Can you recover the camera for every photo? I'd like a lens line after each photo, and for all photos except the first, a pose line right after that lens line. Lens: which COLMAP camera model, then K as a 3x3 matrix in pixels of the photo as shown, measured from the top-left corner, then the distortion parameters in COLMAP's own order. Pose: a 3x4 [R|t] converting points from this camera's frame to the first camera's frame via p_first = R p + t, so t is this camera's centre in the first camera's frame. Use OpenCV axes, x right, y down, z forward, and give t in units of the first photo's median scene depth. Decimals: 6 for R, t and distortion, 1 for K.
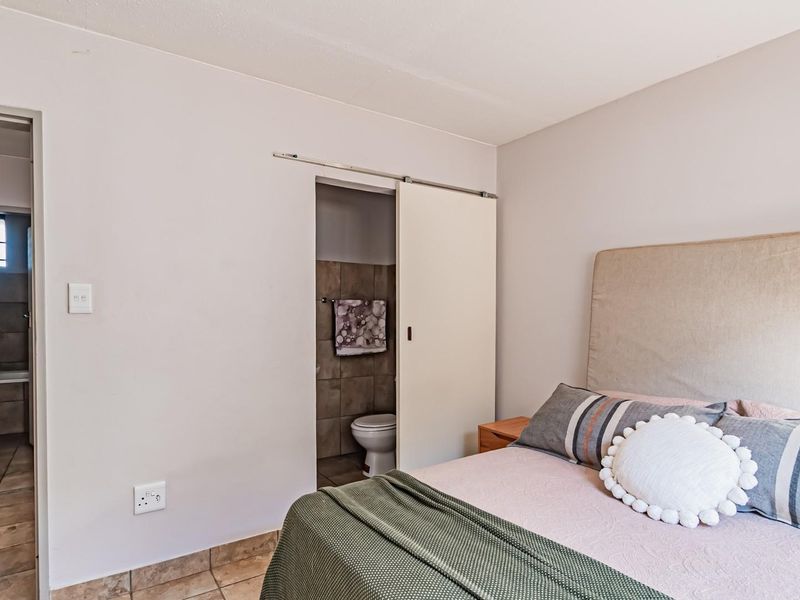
lens RADIAL K [[479.0, 0, 396.3], [0, 479.0, 322.8], [0, 0, 1]] dist [-0.002812, 0.002290]
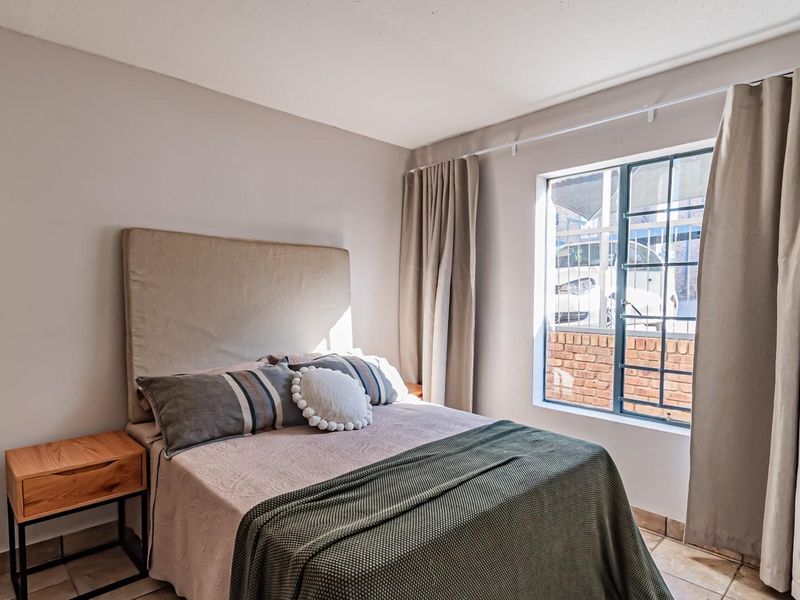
lens RADIAL K [[479.0, 0, 396.3], [0, 479.0, 322.8], [0, 0, 1]] dist [-0.002812, 0.002290]
pose [[-0.191874, -0.068252, 0.979043, -0.735556], [0.020414, 0.997085, 0.073511, -0.033247], [-0.981207, 0.034091, -0.189922, 0.874457]]
